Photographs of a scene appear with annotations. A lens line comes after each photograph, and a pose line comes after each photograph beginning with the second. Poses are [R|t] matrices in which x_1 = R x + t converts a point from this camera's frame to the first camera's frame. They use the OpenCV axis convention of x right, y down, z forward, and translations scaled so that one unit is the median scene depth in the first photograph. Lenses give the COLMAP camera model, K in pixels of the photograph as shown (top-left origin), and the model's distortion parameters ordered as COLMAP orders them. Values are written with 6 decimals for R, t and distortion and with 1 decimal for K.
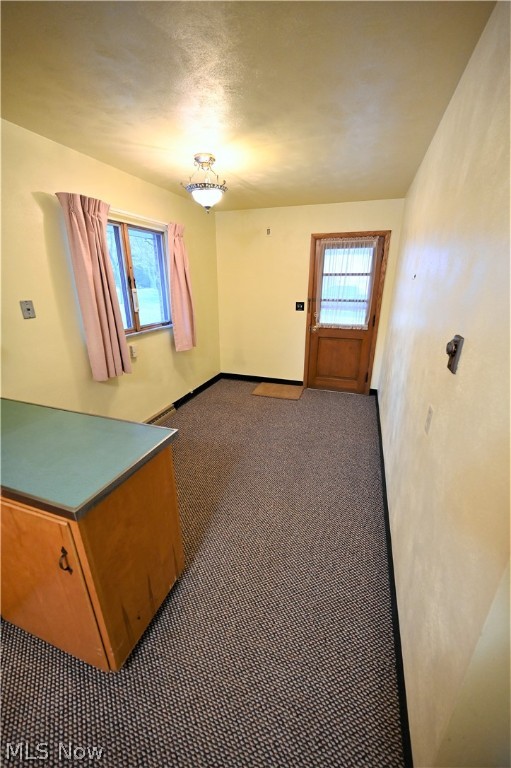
lens RADIAL K [[305.5, 0, 255.9], [0, 305.5, 386.0], [0, 0, 1]] dist [0.000672, 0.000121]
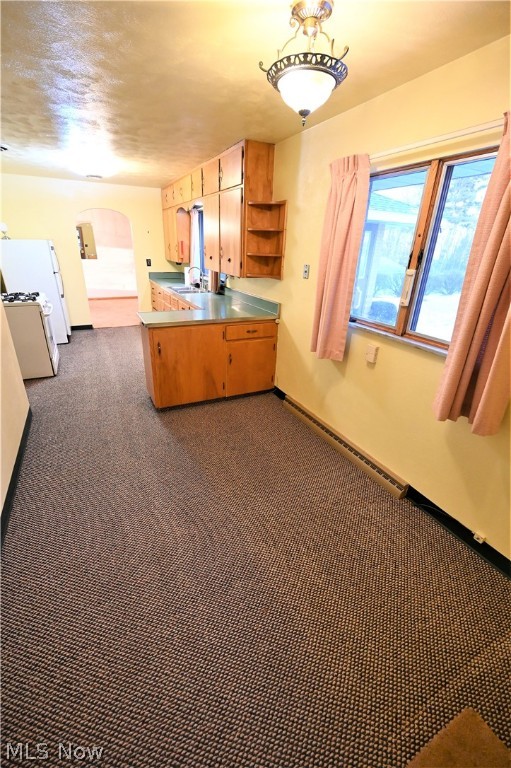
lens RADIAL K [[305.5, 0, 254.4], [0, 305.5, 387.4], [0, 0, 1]] dist [0.000672, 0.000121]
pose [[-0.681190, 0.283235, -0.675099, 0.262554], [-0.283942, 0.747742, 0.600216, -0.351195], [0.674802, 0.600550, -0.428932, 0.994799]]
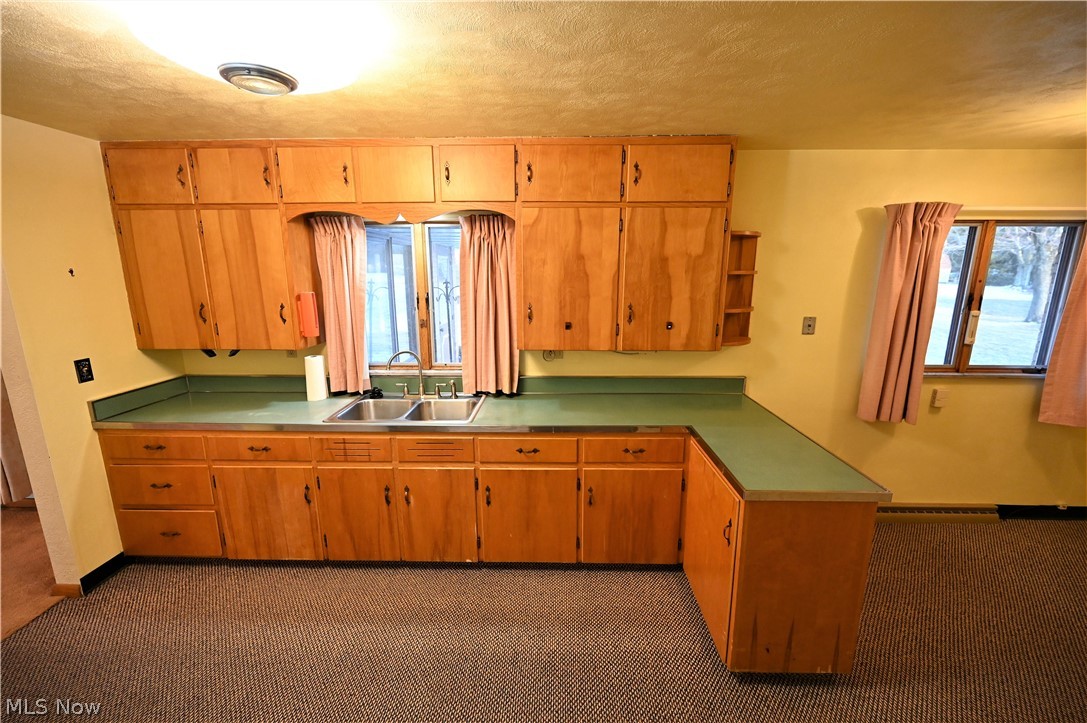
lens RADIAL K [[432.5, 0, 549.4], [0, 432.5, 360.8], [0, 0, 1]] dist [0.000672, 0.000121]
pose [[0.317868, 0.191846, -0.928523, 0.172781], [-0.322114, 0.942918, 0.084549, 0.004573], [0.891741, 0.272215, 0.361520, -0.123353]]
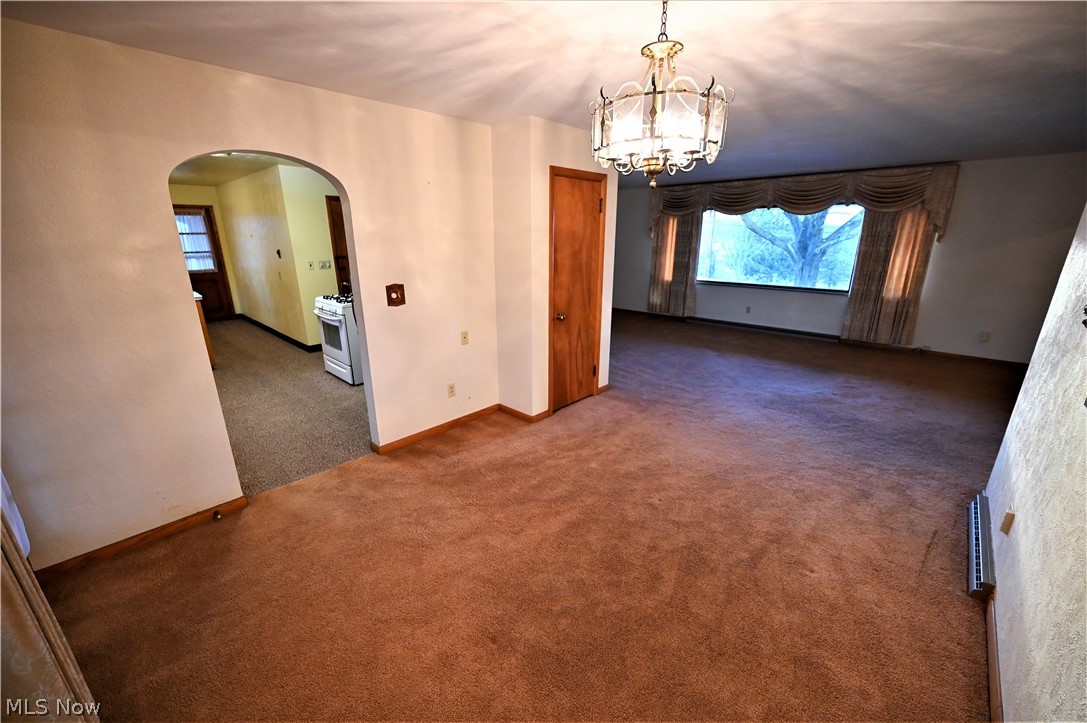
lens RADIAL K [[432.5, 0, 542.6], [0, 432.5, 367.7], [0, 0, 1]] dist [0.000672, 0.000121]
pose [[0.407273, -0.280089, 0.869298, -1.110138], [0.317912, 0.935766, 0.152561, 0.506580], [-0.856190, 0.214226, 0.470156, -1.421833]]
